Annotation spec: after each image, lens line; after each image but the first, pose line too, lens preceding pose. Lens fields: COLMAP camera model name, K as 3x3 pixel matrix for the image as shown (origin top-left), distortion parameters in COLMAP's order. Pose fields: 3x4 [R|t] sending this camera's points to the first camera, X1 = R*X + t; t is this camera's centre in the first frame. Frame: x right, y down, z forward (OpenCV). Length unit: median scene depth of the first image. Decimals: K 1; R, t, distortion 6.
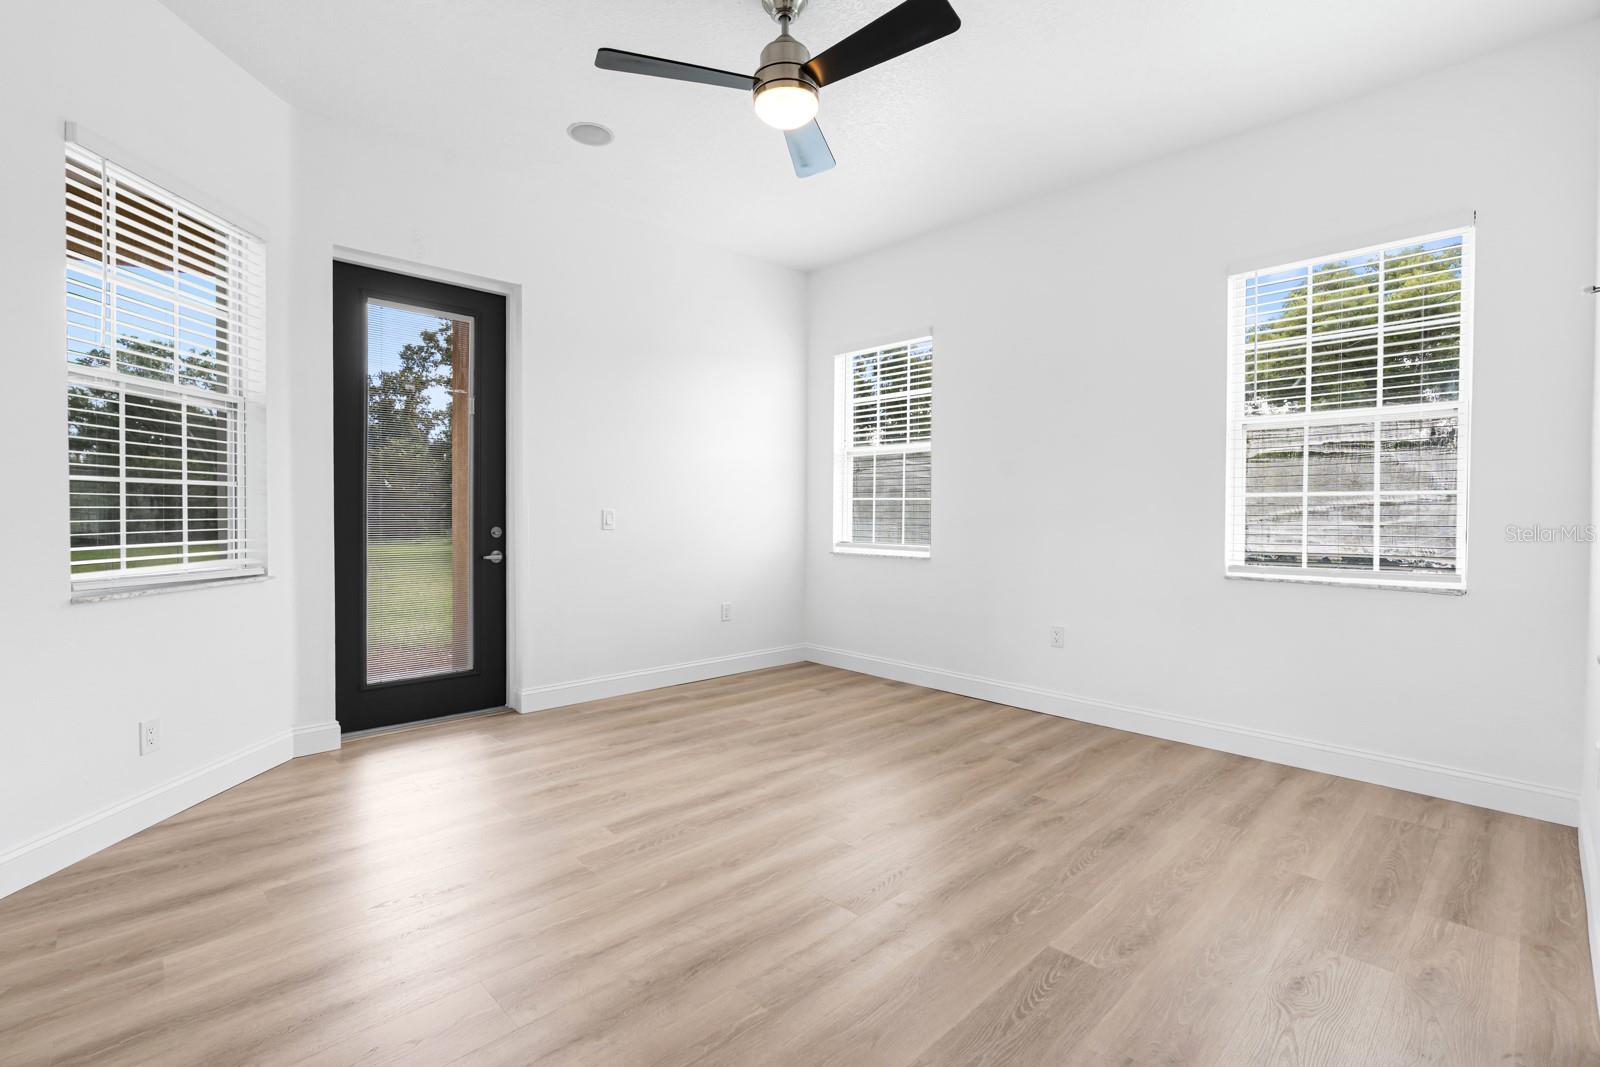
lens RADIAL K [[734.6, 0, 791.8], [0, 734.6, 529.6], [0, 0, 1]] dist [-0.001039, 0.000436]
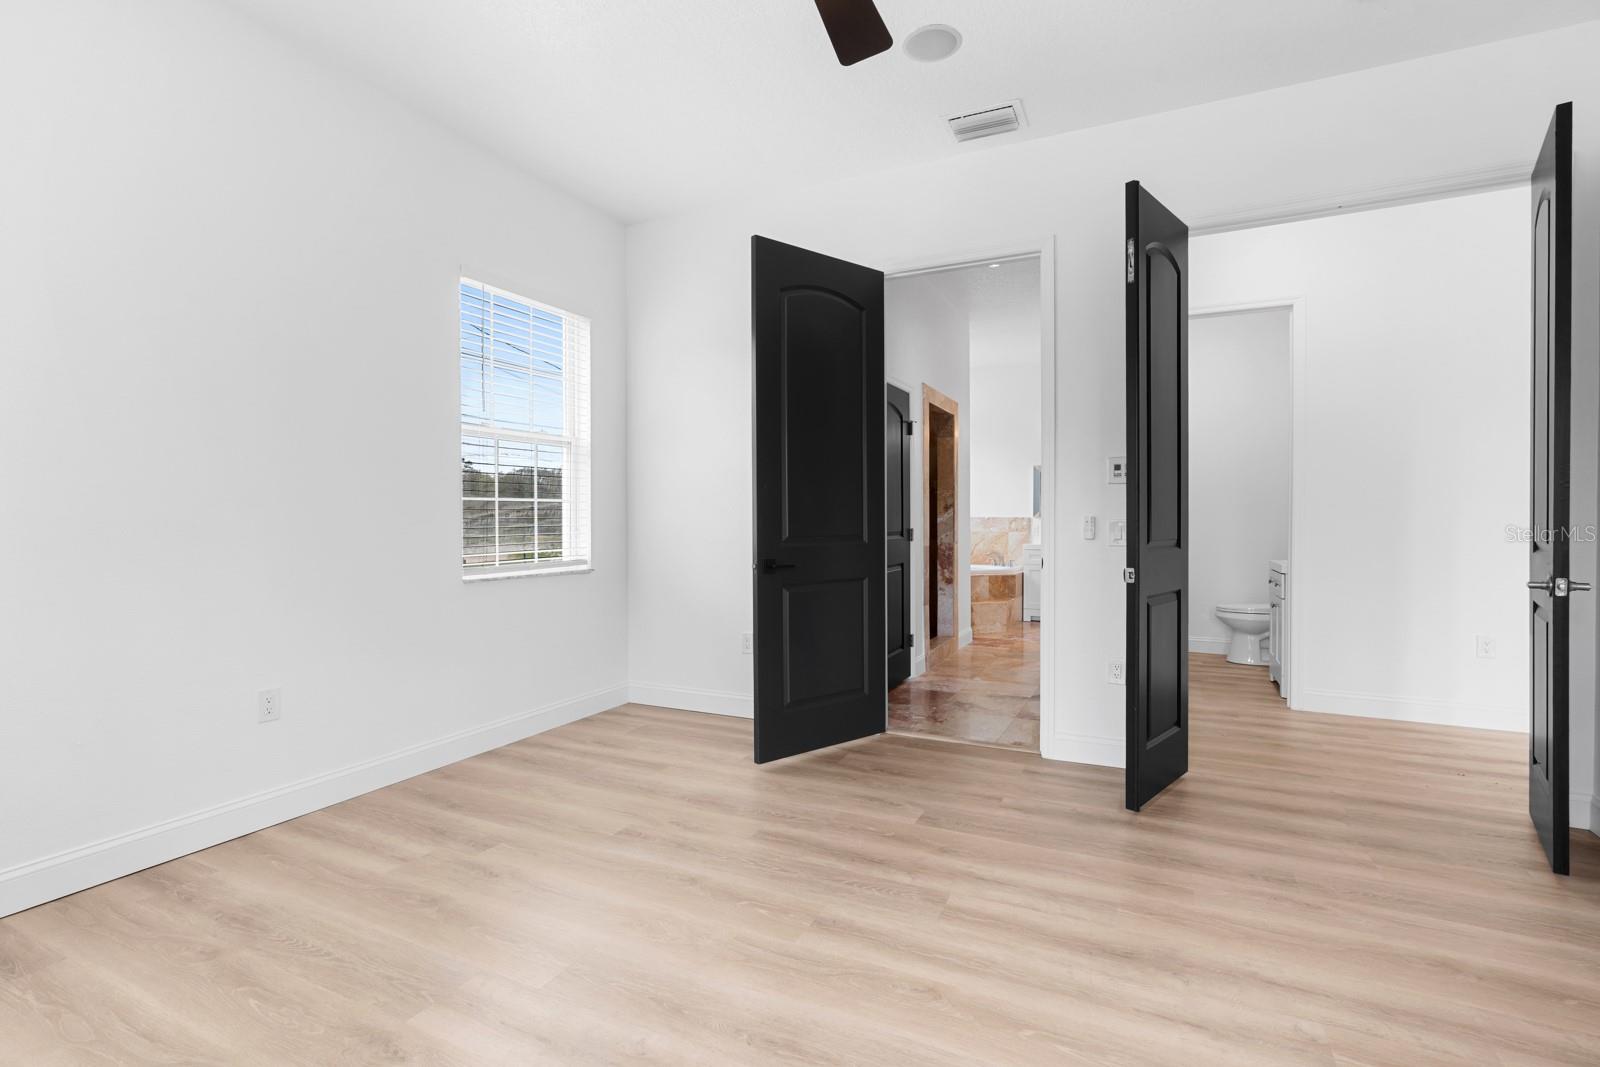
lens RADIAL K [[734.6, 0, 791.8], [0, 734.6, 529.6], [0, 0, 1]] dist [-0.001039, 0.000436]
pose [[-0.337393, -0.020629, 0.941138, -0.550518], [0.017124, 0.999460, 0.028046, -0.029284], [-0.941208, 0.025579, -0.336858, 1.037060]]
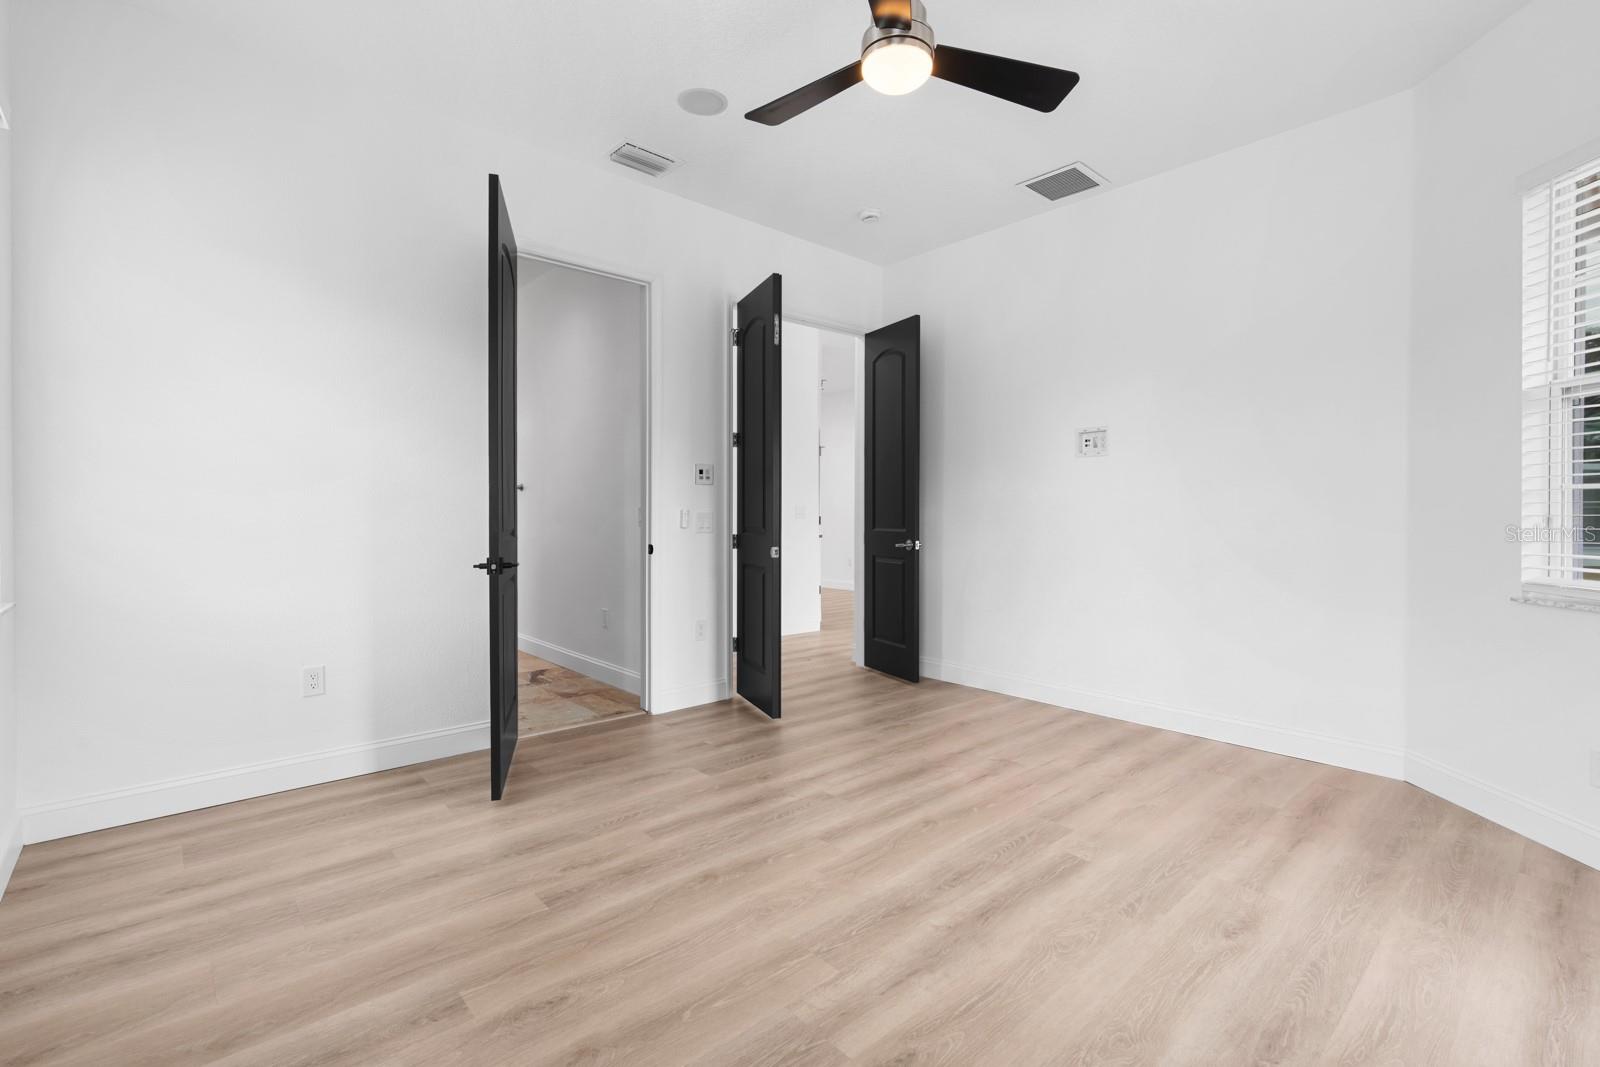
lens RADIAL K [[747.1, 0, 800.3], [0, 747.1, 518.3], [0, 0, 1]] dist [-0.000283, 0.000158]
pose [[-0.999484, -0.011918, 0.029825, 0.066049], [-0.011129, 0.999587, 0.026482, -0.033178], [-0.030128, 0.026136, -0.999204, 1.622759]]
